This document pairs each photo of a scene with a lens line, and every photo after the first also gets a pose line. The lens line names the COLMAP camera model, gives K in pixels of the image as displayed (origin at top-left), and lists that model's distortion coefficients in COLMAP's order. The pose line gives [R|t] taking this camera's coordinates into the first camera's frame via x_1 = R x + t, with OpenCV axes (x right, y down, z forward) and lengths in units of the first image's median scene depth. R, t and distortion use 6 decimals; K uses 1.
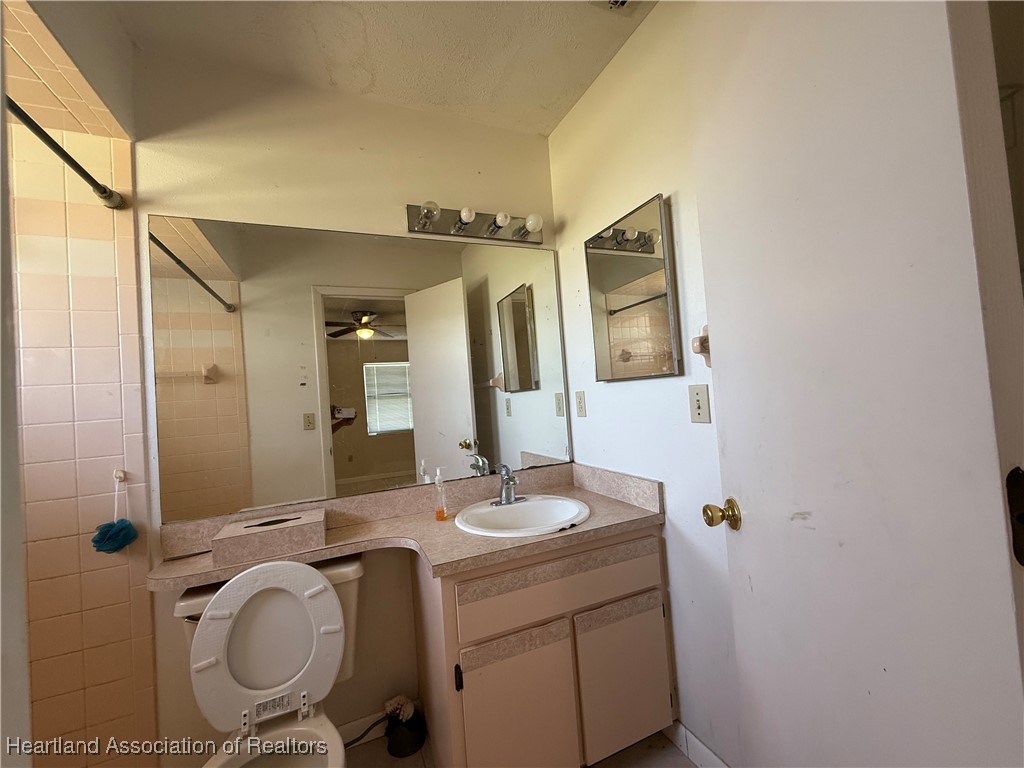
lens RADIAL K [[407.6, 0, 510.8], [0, 407.6, 384.8], [0, 0, 1]] dist [0.002356, -0.000678]
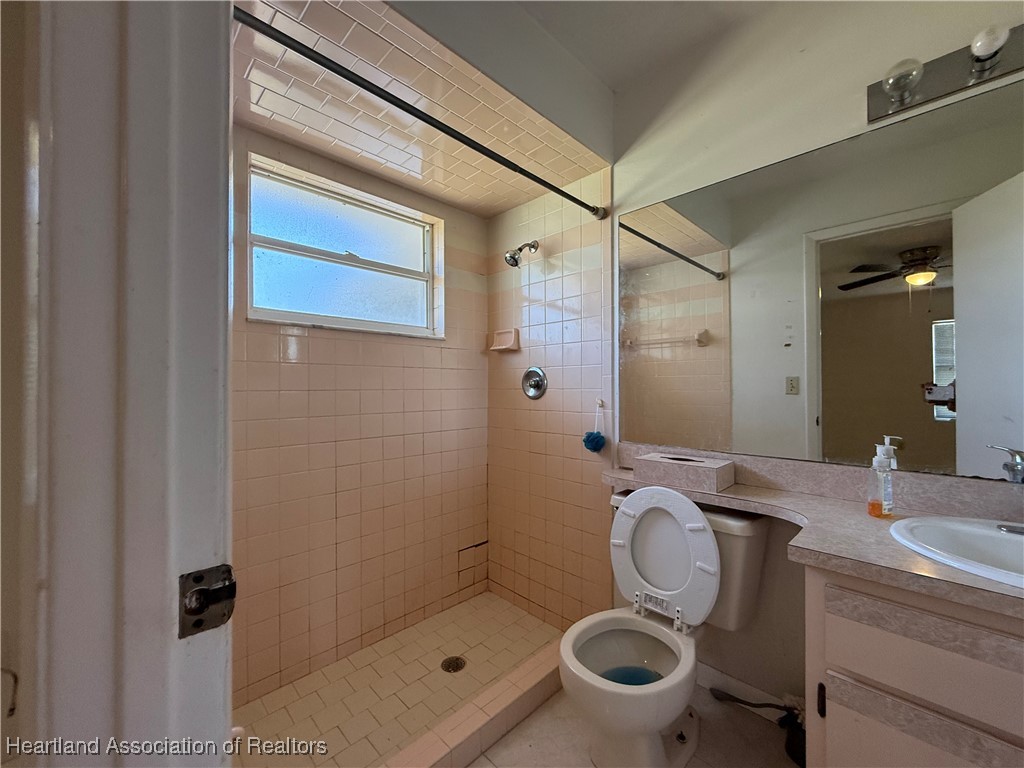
lens RADIAL K [[407.6, 0, 507.8], [0, 407.6, 385.0], [0, 0, 1]] dist [0.002356, -0.000678]
pose [[0.362216, 0.063776, -0.929910, 0.293043], [0.001939, 0.997603, 0.069174, 0.053567], [0.932092, -0.026859, 0.361224, 0.151414]]
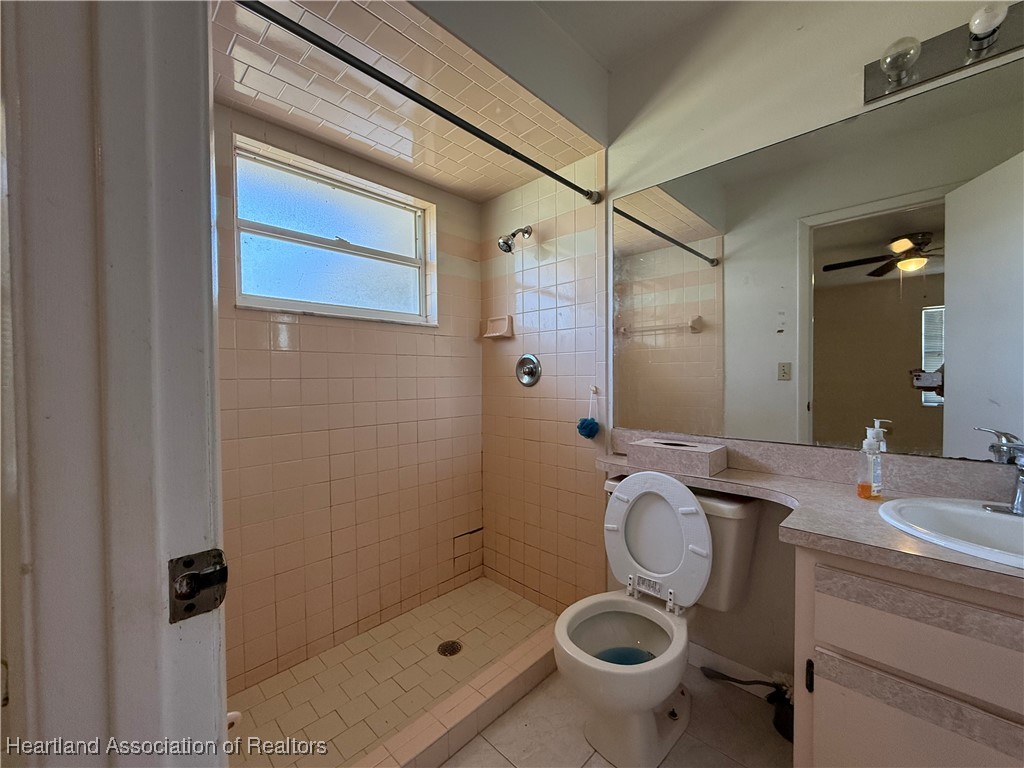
lens RADIAL K [[407.6, 0, 507.8], [0, 407.6, 385.3], [0, 0, 1]] dist [0.002356, -0.000678]
pose [[0.376150, 0.087383, -0.922429, 0.288783], [0.006354, 0.995276, 0.096875, 0.061098], [0.926537, -0.042301, 0.373818, 0.153353]]
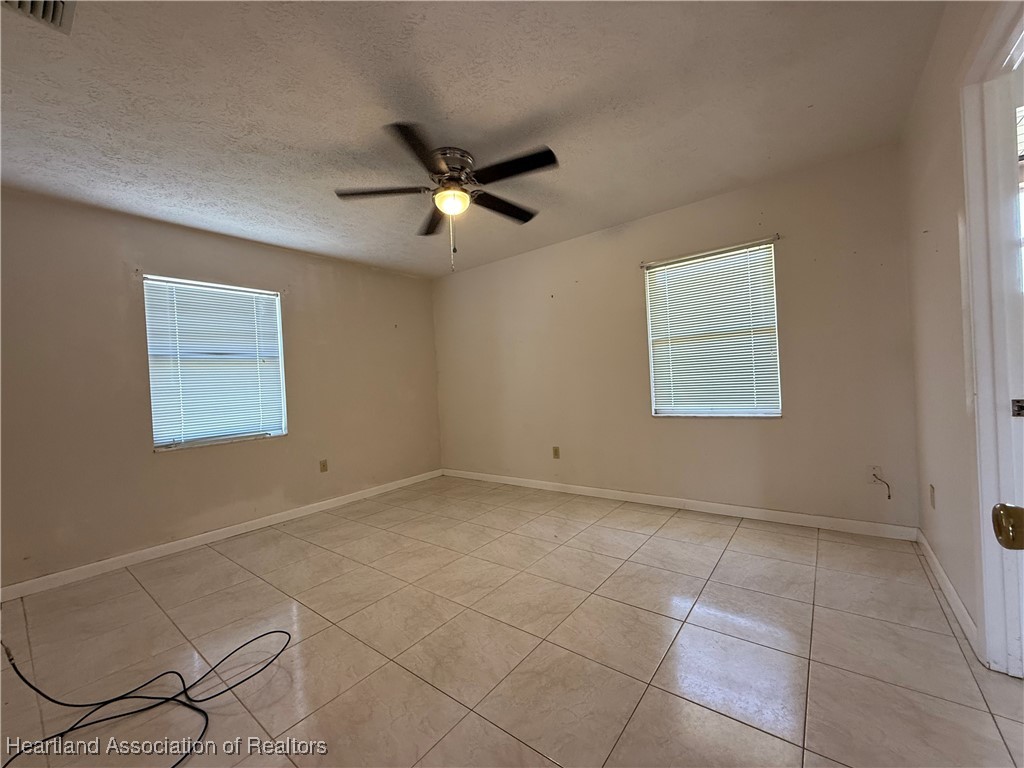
lens RADIAL K [[407.6, 0, 511.5], [0, 407.6, 384.8], [0, 0, 1]] dist [0.002356, -0.000678]
pose [[-0.870227, 0.118859, -0.478099, 1.721872], [0.124565, 0.992012, 0.019890, -0.021654], [0.476644, -0.042246, -0.878081, 0.371011]]
